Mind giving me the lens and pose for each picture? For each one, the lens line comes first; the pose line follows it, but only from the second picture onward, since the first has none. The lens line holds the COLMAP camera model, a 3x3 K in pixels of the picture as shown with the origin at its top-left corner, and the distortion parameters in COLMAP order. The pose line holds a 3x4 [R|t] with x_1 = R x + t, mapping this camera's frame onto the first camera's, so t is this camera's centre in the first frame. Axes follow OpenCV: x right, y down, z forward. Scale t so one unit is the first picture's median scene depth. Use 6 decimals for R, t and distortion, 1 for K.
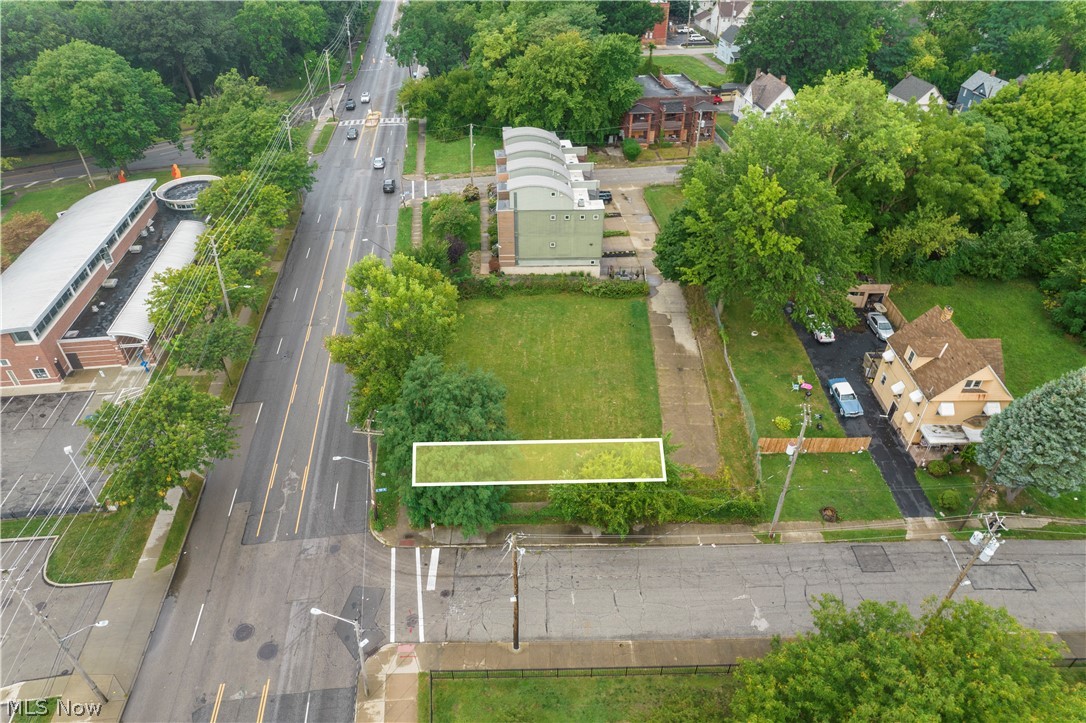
lens RADIAL K [[696.2, 0, 544.5], [0, 696.2, 362.9], [0, 0, 1]] dist [-0.078917, 0.074829]
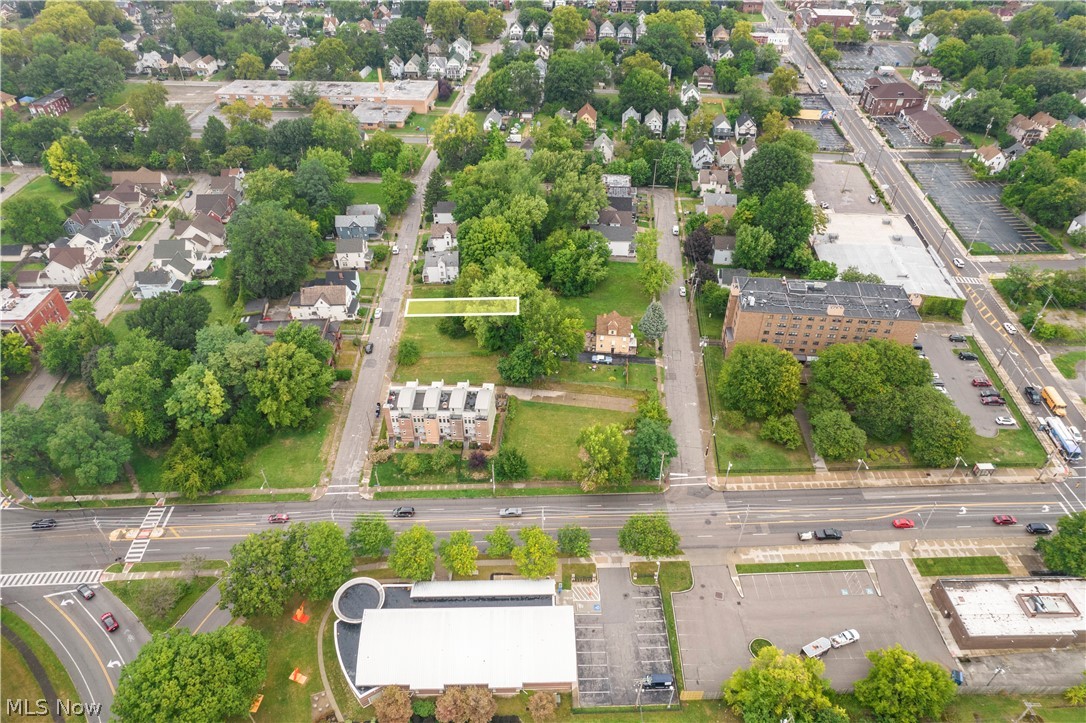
lens RADIAL K [[696.2, 0, 544.5], [0, 696.2, 362.9], [0, 0, 1]] dist [-0.078917, 0.074829]
pose [[0.106843, -0.631967, 0.767596, -1.803454], [0.597015, 0.658126, 0.458740, -1.411750], [-0.795083, 0.409253, 0.447609, -0.052482]]
